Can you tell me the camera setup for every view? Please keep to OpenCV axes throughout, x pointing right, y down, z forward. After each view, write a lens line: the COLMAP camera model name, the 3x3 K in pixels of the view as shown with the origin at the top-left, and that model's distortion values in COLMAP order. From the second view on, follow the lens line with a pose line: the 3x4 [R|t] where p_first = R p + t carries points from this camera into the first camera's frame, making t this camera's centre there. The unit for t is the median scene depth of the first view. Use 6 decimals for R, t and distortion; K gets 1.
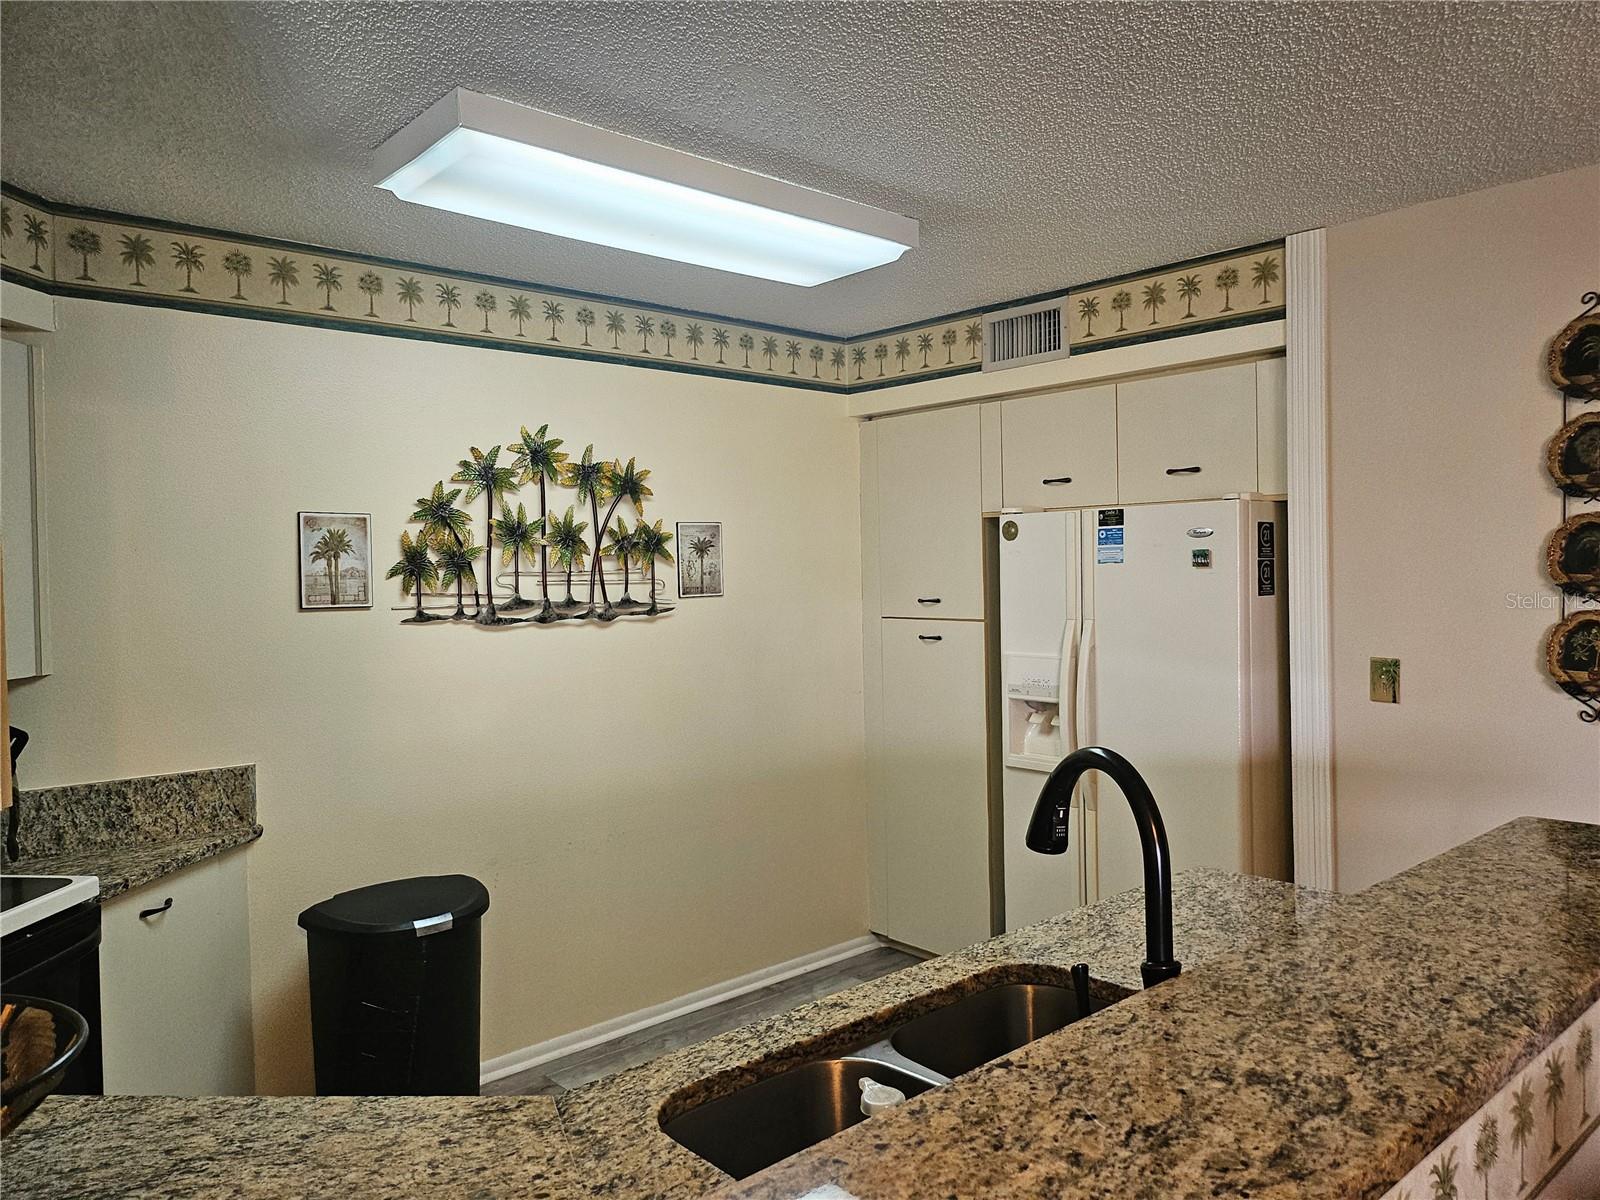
lens RADIAL K [[1138.0, 0, 806.0], [0, 1138.0, 585.0], [0, 0, 1]] dist [0.074154, -0.080577]
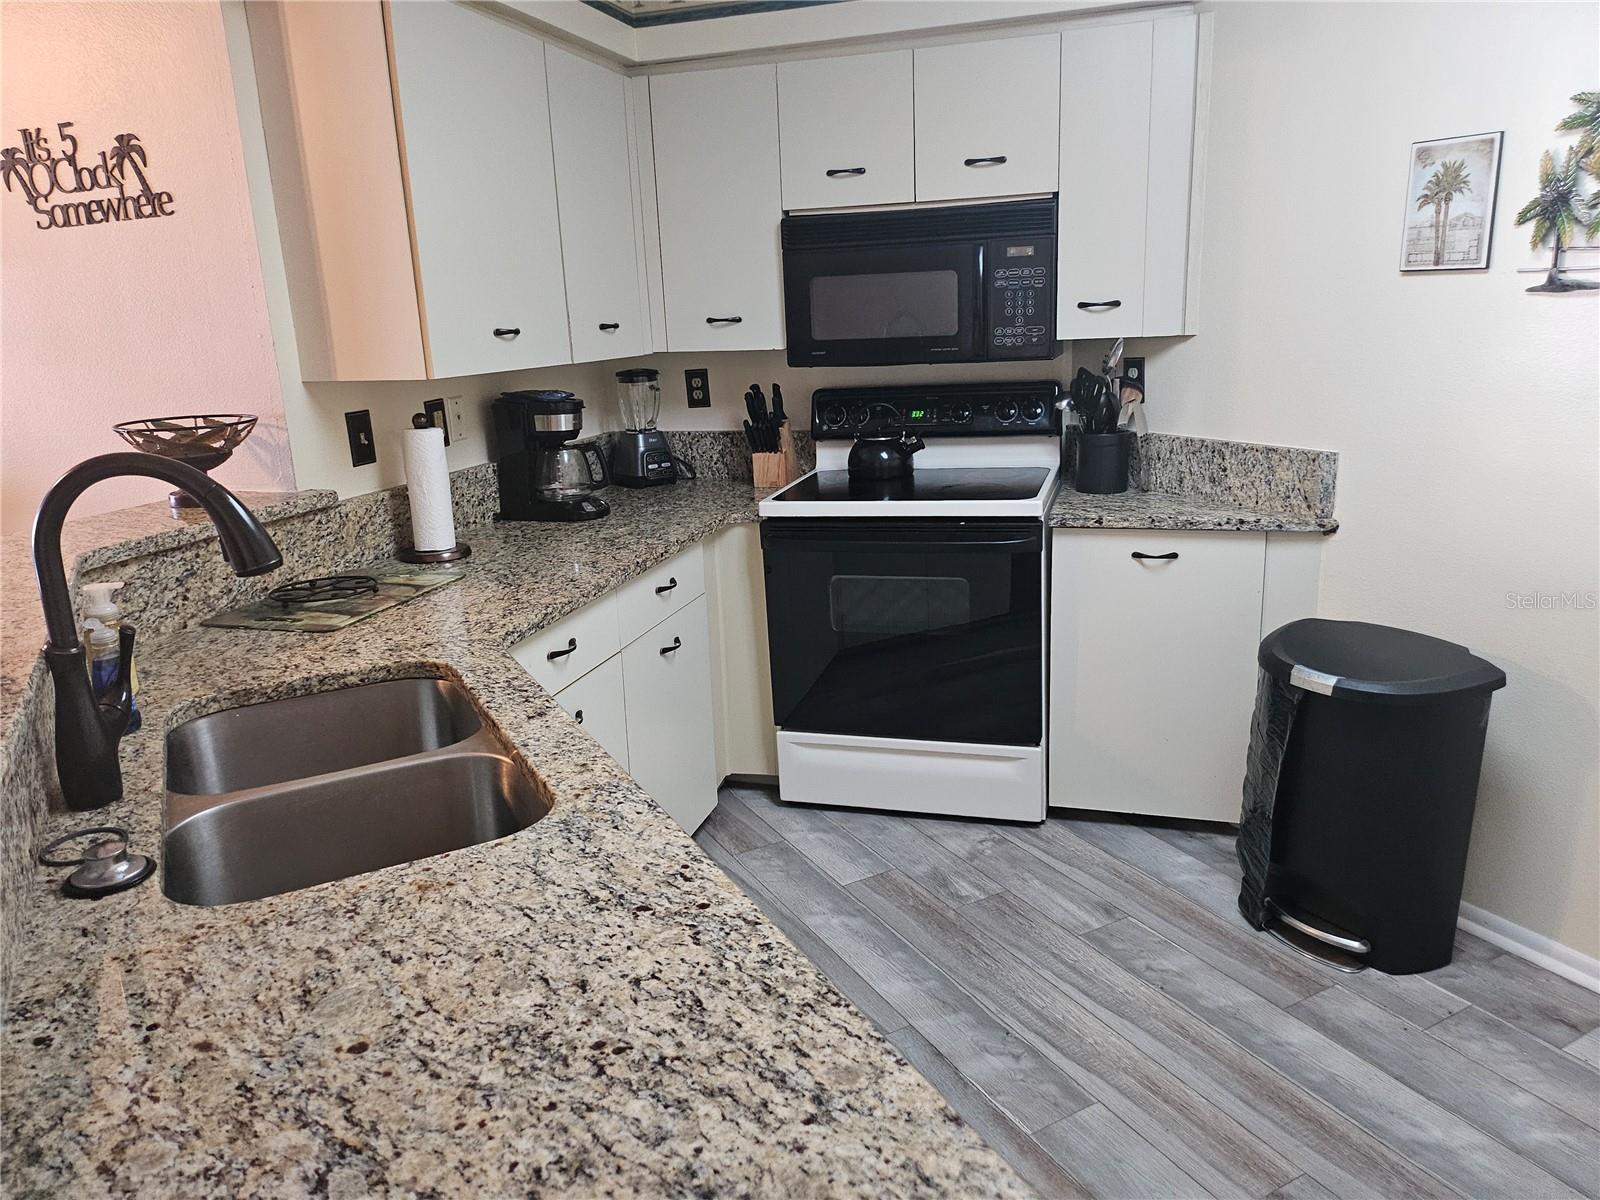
lens RADIAL K [[1138.0, 0, 806.0], [0, 1138.0, 585.0], [0, 0, 1]] dist [0.074154, -0.080577]
pose [[-0.234488, 0.262771, -0.935931, 0.497688], [0.033597, 0.964390, 0.262343, 0.006313], [0.971538, 0.030072, -0.234966, 0.839391]]
